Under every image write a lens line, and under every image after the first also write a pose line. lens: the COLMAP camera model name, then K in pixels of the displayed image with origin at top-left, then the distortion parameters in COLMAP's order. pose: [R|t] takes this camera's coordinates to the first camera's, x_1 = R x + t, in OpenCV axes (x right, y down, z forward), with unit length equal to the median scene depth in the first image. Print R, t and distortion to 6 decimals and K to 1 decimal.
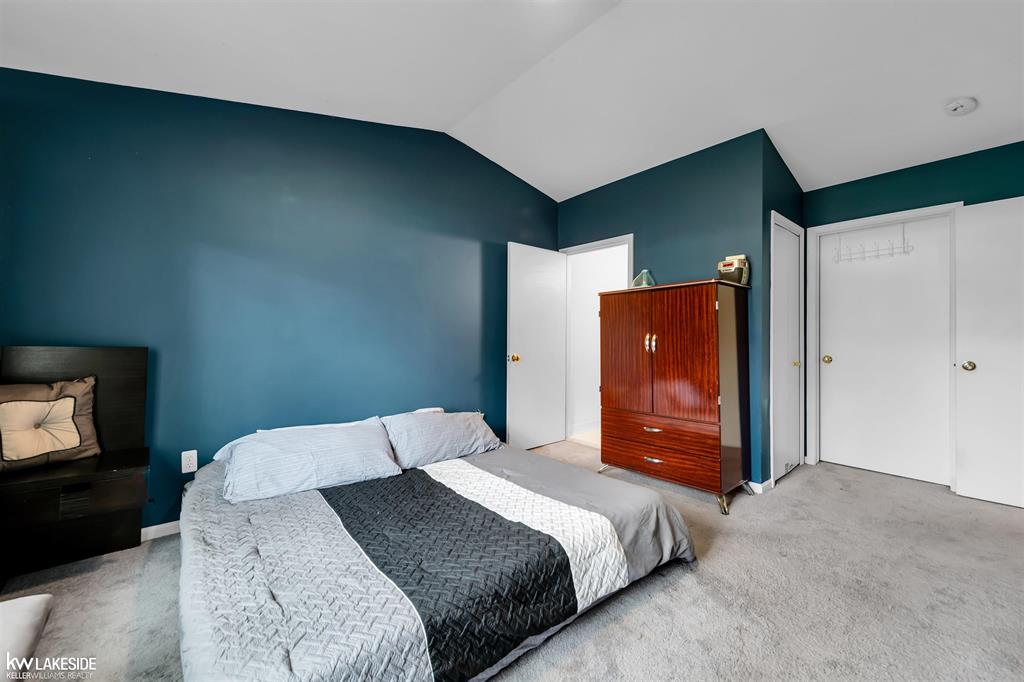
lens RADIAL K [[414.7, 0, 505.8], [0, 414.7, 337.2], [0, 0, 1]] dist [0.020547, -0.003906]
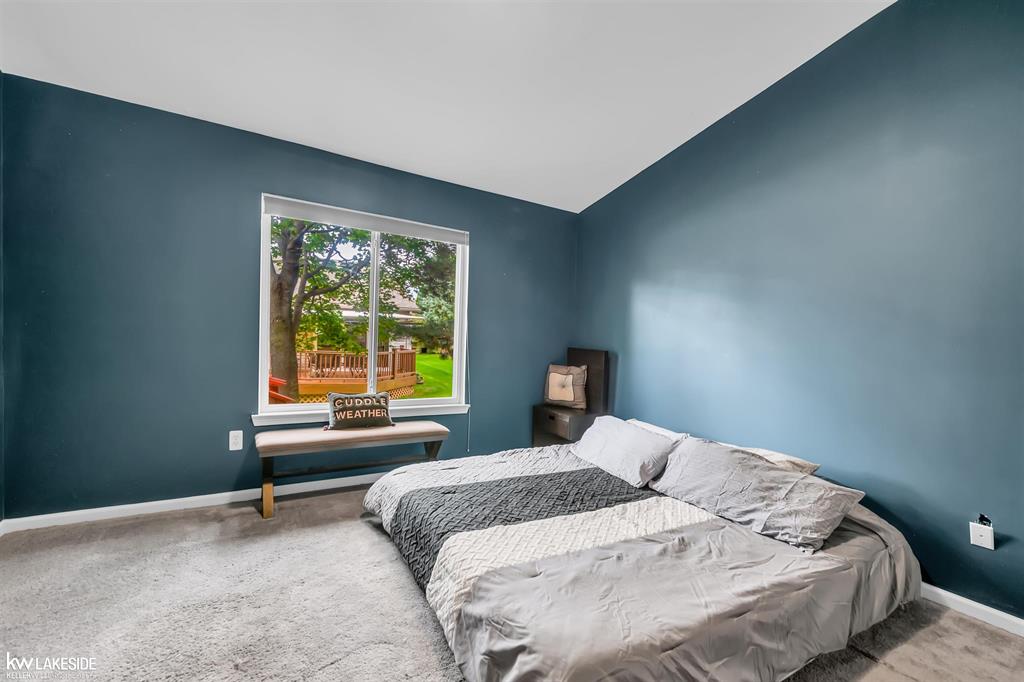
lens RADIAL K [[414.7, 0, 505.8], [0, 414.7, 337.2], [0, 0, 1]] dist [0.020547, -0.003906]
pose [[-0.141122, -0.008057, -0.989959, 0.844533], [-0.025745, 0.999659, -0.004466, -0.008333], [0.989657, 0.024856, -0.141281, 0.938015]]
